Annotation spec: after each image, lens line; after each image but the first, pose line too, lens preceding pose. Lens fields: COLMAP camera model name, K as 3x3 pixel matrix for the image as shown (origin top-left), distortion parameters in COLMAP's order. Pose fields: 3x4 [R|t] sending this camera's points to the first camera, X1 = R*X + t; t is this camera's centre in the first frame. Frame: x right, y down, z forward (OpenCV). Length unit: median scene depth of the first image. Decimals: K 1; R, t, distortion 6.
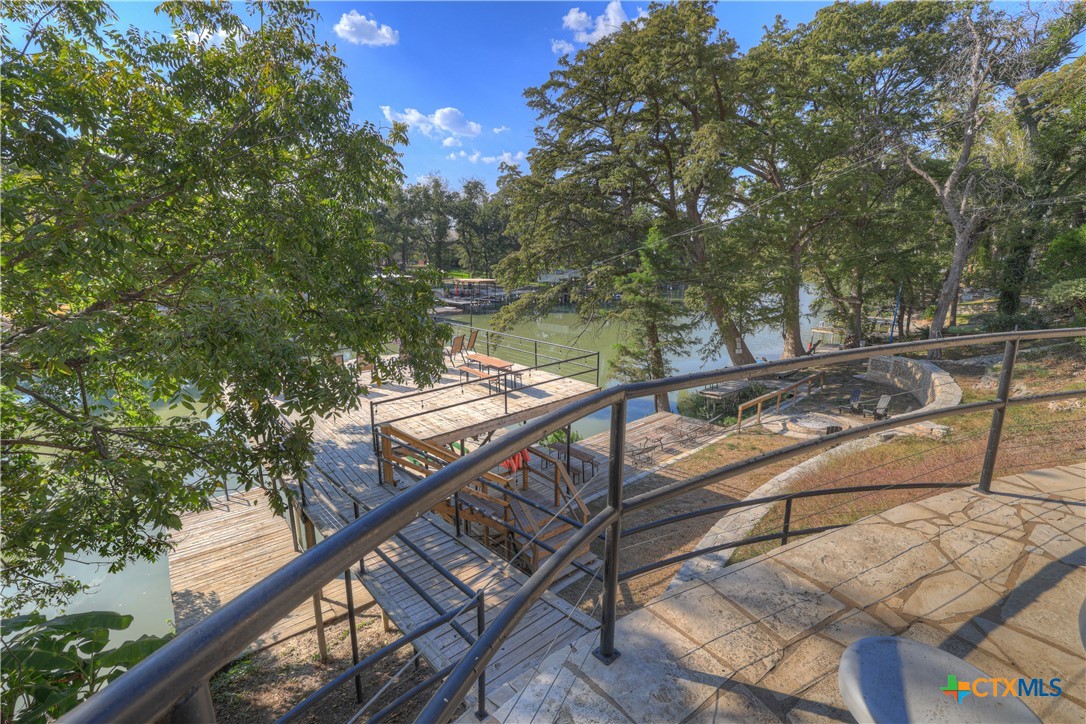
lens RADIAL K [[475.7, 0, 543.0], [0, 475.7, 362.0], [0, 0, 1]] dist [-0.038934, 0.013420]
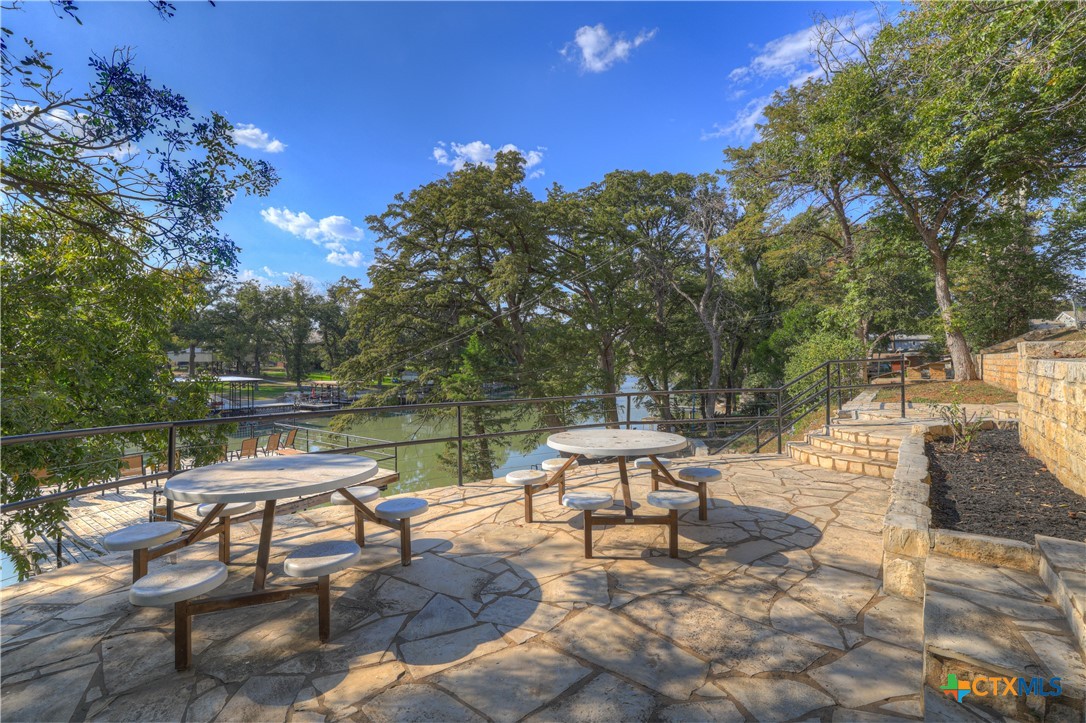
lens RADIAL K [[475.7, 0, 543.0], [0, 475.7, 361.5], [0, 0, 1]] dist [-0.038934, 0.013420]
pose [[0.967472, -0.005287, 0.252923, 0.083680], [0.057965, 0.977816, -0.201285, 0.020022], [-0.246248, 0.209398, 0.946316, -0.113492]]
